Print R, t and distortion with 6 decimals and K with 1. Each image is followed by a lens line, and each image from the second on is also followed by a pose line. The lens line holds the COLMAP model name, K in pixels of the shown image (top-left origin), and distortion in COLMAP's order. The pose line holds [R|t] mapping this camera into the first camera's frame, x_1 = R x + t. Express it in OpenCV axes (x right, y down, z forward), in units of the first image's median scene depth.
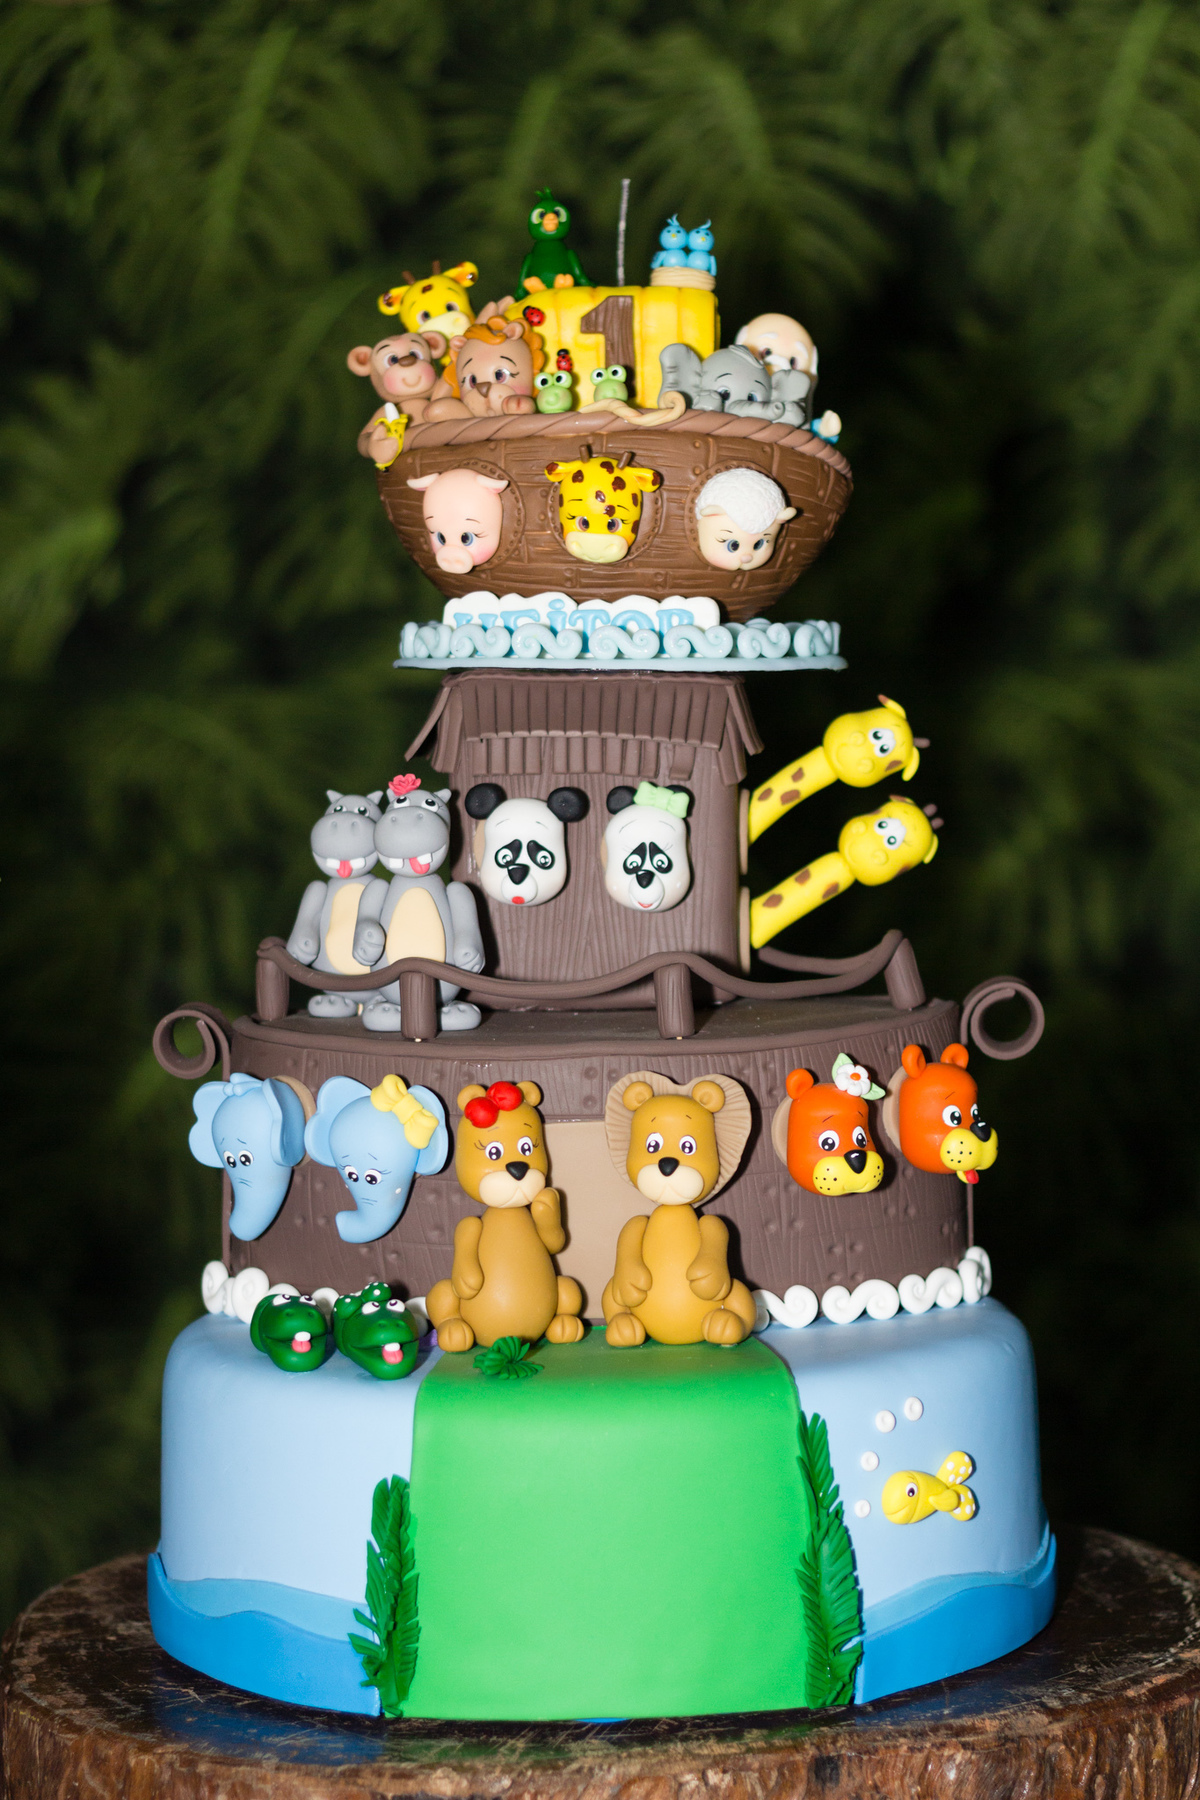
lens RADIAL K [[4450.4, 0, 606.2], [0, 4450.4, 888.4], [0, 0, 1]] dist [0.083942, 0.000000]
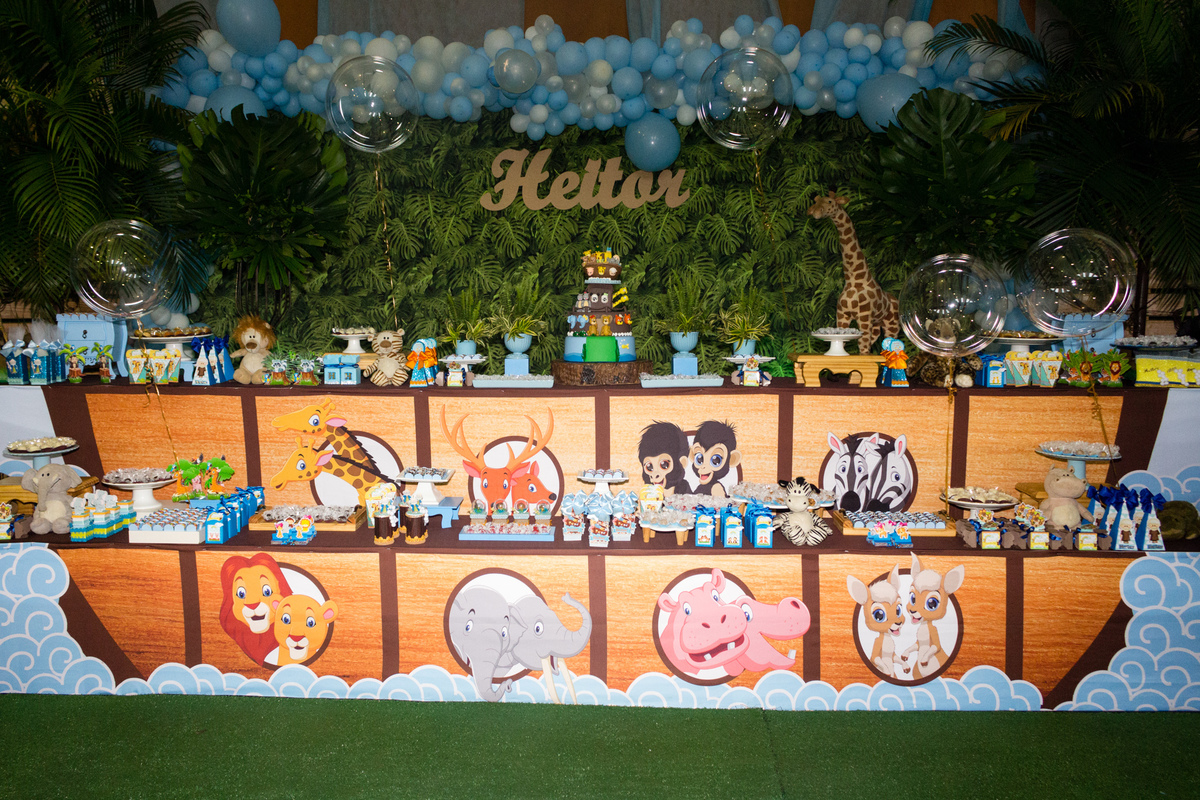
lens RADIAL K [[1211.1, 0, 600.0], [0, 1211.1, 401.0], [0, 0, 1]] dist [0.006585, 0.000000]
pose [[0.999777, 0.019032, 0.009195, -0.029033], [-0.019123, 0.999768, 0.009935, 0.239673], [-0.009004, -0.010109, 0.999908, -2.325305]]
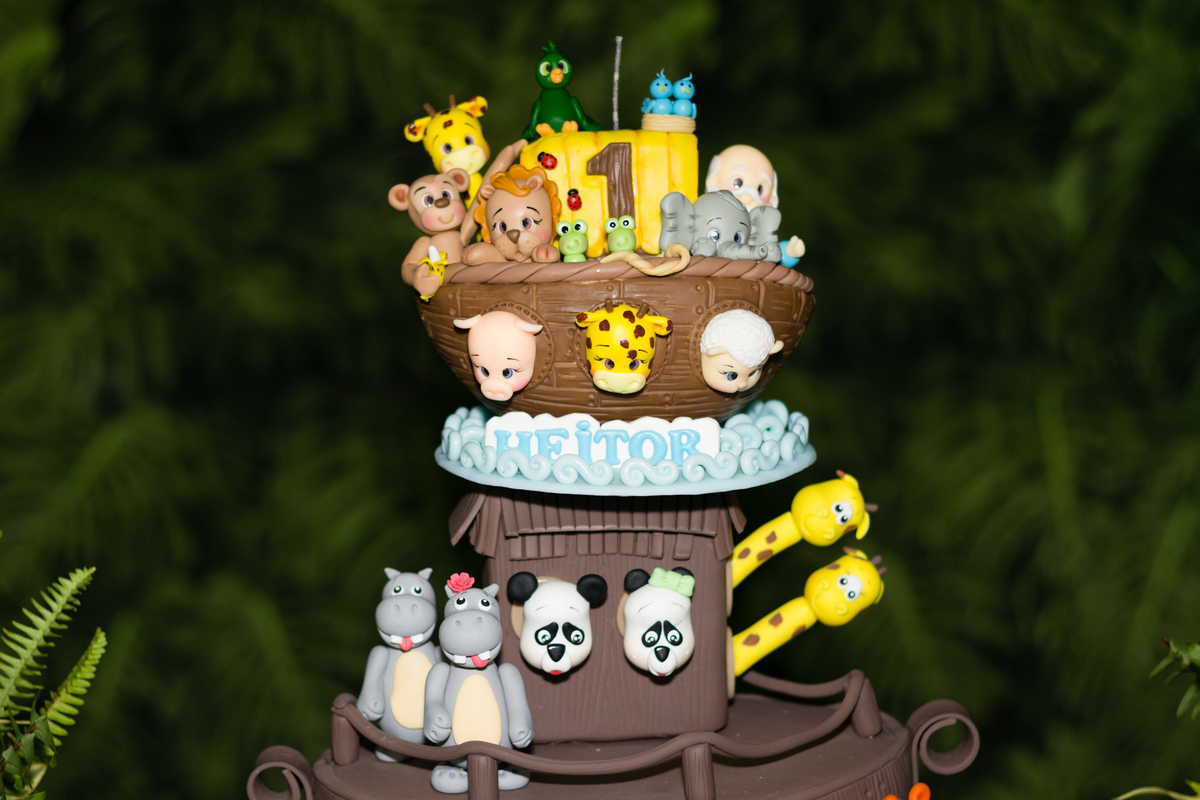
lens RADIAL K [[2967.0, 0, 594.9], [0, 2967.0, 407.4], [0, 0, 1]] dist [0.083942, 0.000000]
pose [[0.994661, -0.026223, 0.099813, -0.085707], [0.013454, 0.991873, 0.126520, -0.165896], [-0.102319, -0.124502, 0.986930, 0.215046]]
